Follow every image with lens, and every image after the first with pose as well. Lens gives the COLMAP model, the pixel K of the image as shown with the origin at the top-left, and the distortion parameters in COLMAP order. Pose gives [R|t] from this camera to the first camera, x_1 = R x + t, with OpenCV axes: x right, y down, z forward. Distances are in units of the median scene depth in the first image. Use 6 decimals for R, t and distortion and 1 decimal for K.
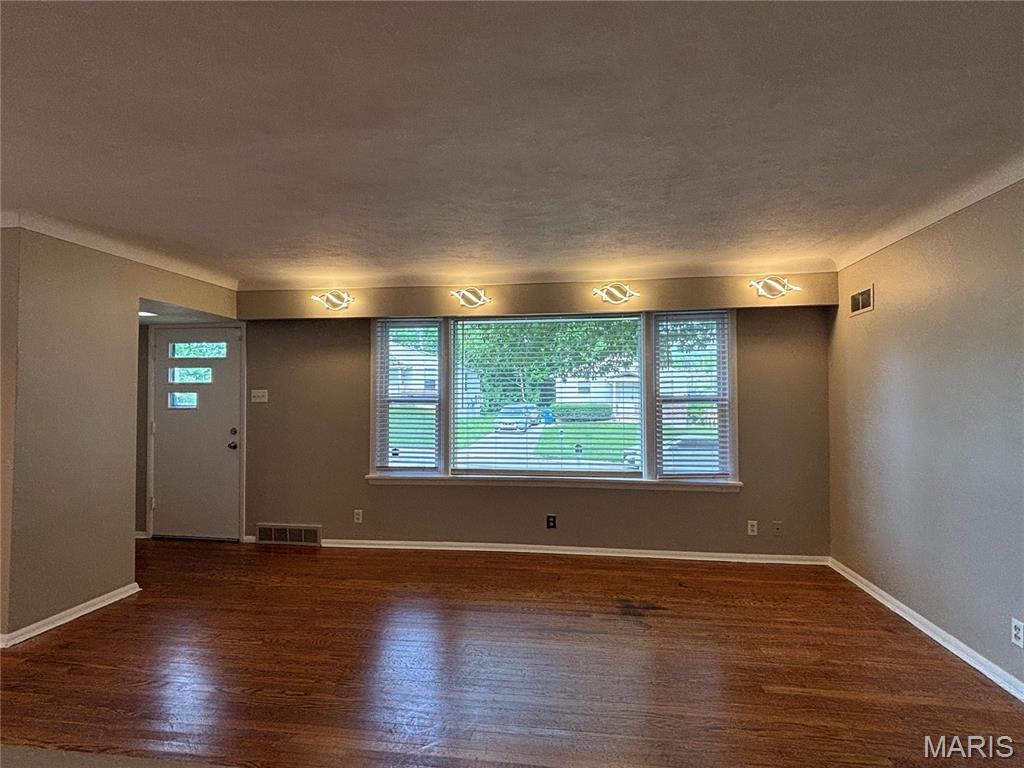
lens RADIAL K [[538.8, 0, 511.7], [0, 538.8, 383.1], [0, 0, 1]] dist [0.010780, -0.006504]
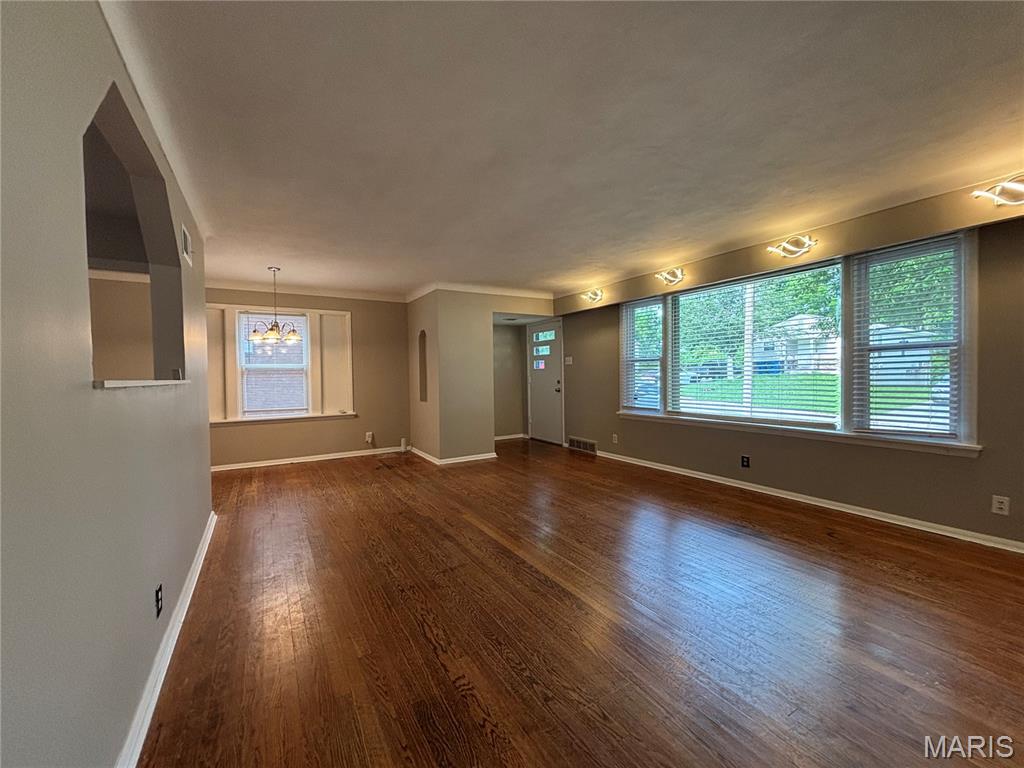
lens RADIAL K [[412.9, 0, 511.5], [0, 412.9, 384.9], [0, 0, 1]] dist [0.003459, -0.001440]
pose [[0.625856, 0.011760, -0.779850, 0.445748], [0.037338, 0.998288, 0.045019, 0.036878], [0.779045, -0.057294, 0.624345, 0.073090]]
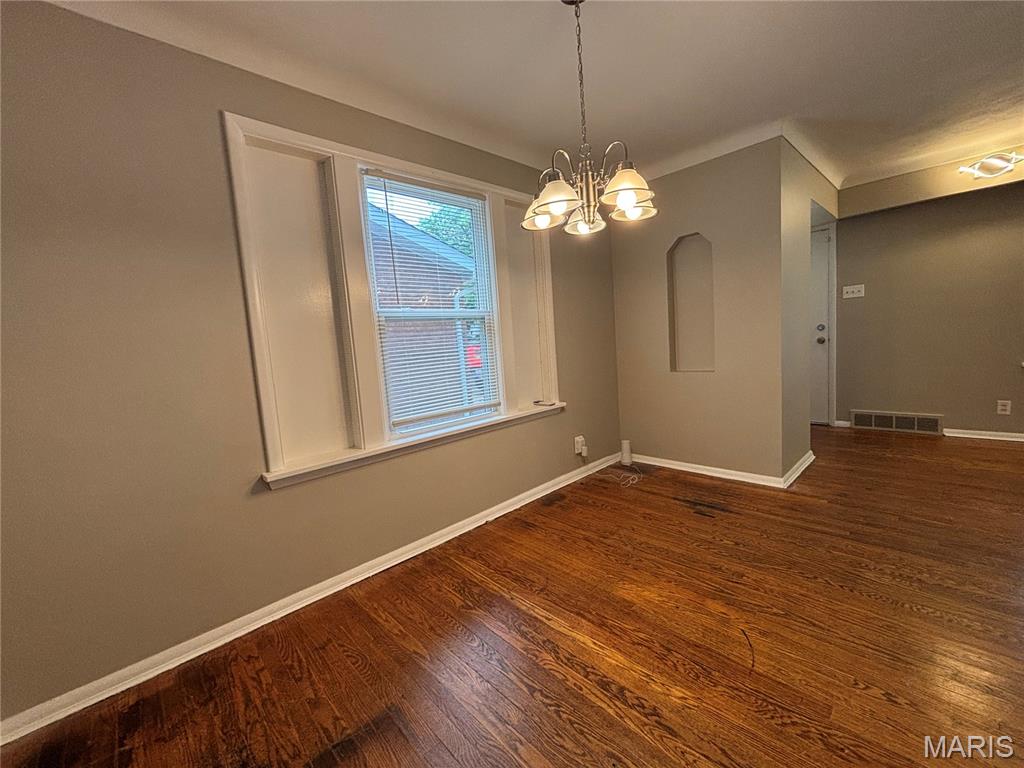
lens RADIAL K [[412.9, 0, 506.0], [0, 412.9, 387.6], [0, 0, 1]] dist [0.003459, -0.001440]
pose [[0.782098, 0.009921, -0.623076, -0.532567], [0.092384, 0.986978, 0.131678, 0.042858], [0.616269, -0.160548, 0.770998, -0.070338]]
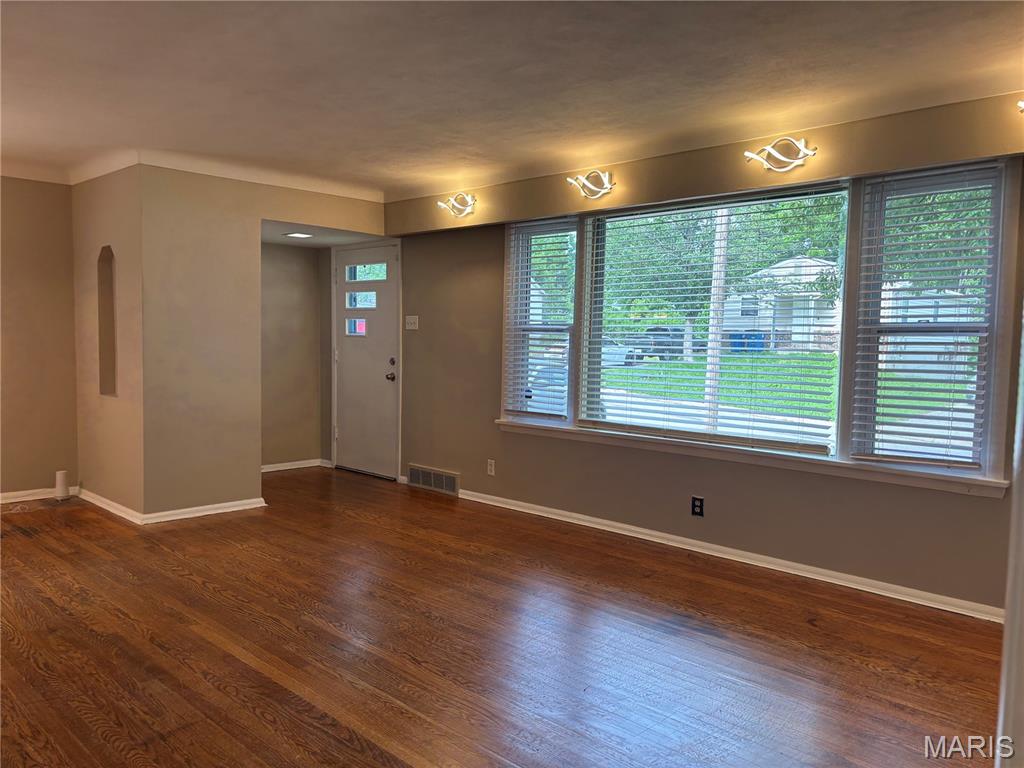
lens RADIAL K [[777.3, 0, 515.8], [0, 777.3, 394.0], [0, 0, 1]] dist [0.054199, -0.061039]
pose [[0.807903, 0.058594, -0.586396, 0.461477], [-0.003777, 0.995539, 0.094274, 0.021460], [0.589304, -0.073949, 0.804520, 0.069882]]
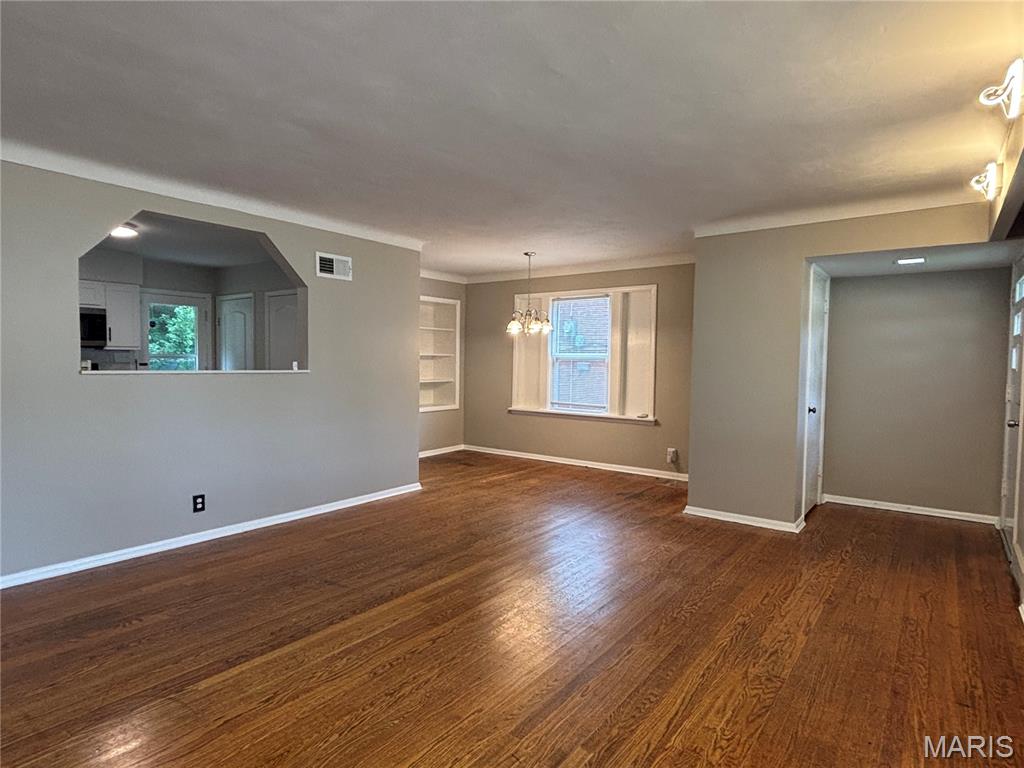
lens RADIAL K [[572.8, 0, 505.5], [0, 572.8, 383.0], [0, 0, 1]] dist [0.004620, -0.003638]
pose [[-0.493670, 0.029667, -0.869143, 0.474373], [0.011692, 0.999554, 0.027477, 0.038122], [0.869571, 0.003402, -0.493797, 0.860661]]
